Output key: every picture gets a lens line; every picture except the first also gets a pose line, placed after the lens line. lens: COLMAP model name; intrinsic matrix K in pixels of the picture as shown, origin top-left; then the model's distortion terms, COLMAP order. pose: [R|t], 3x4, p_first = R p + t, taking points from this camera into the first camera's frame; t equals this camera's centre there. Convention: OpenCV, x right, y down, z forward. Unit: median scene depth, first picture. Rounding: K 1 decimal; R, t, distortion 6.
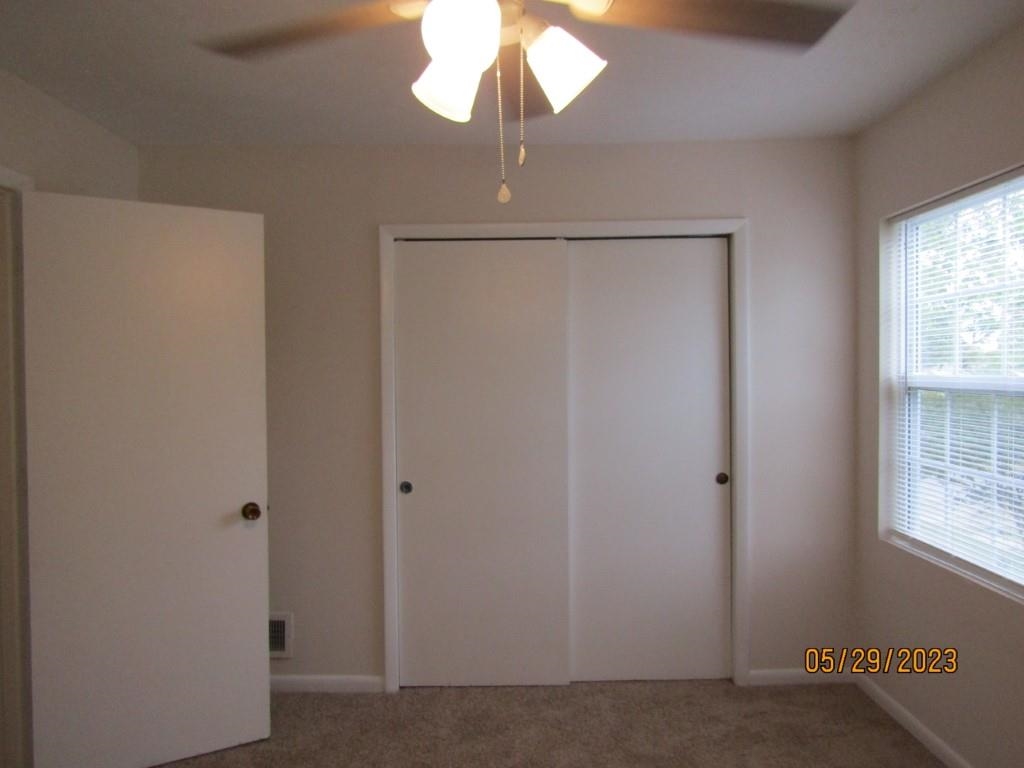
lens RADIAL K [[725.0, 0, 516.4], [0, 725.0, 388.4], [0, 0, 1]] dist [-0.007672, -0.001561]
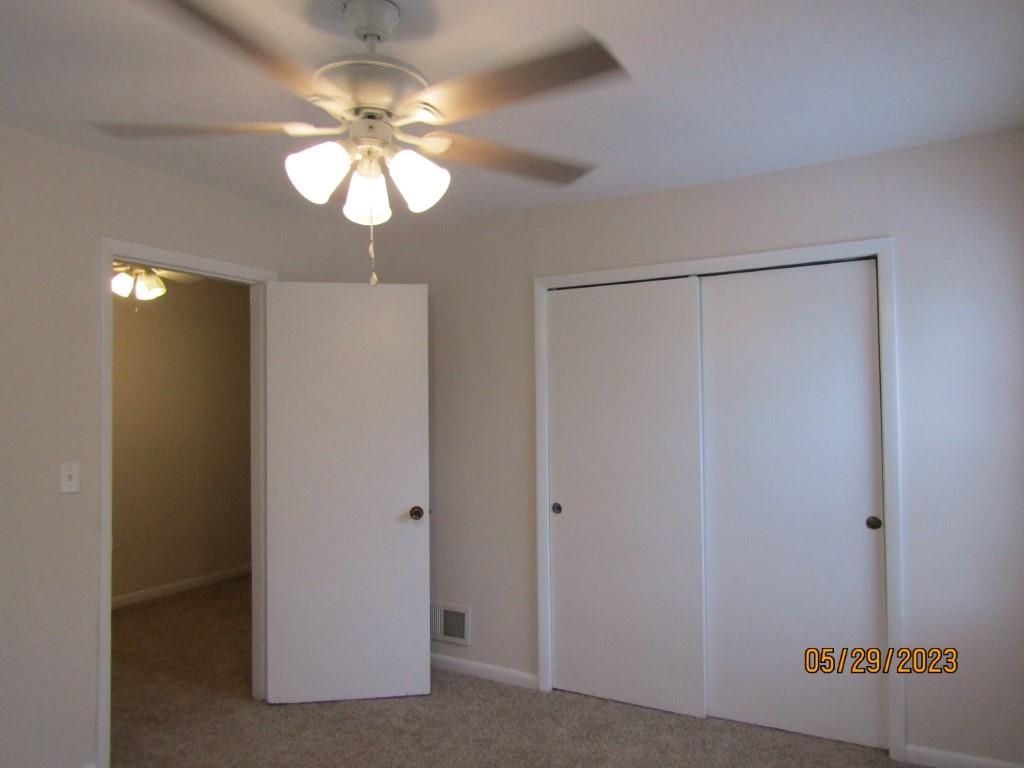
lens RADIAL K [[725.0, 0, 516.4], [0, 725.0, 388.4], [0, 0, 1]] dist [-0.007672, -0.001561]
pose [[0.869946, -0.011961, -0.493003, 0.371456], [-0.009499, 0.999114, -0.041002, -0.002389], [0.493056, 0.040353, 0.869061, -0.014713]]
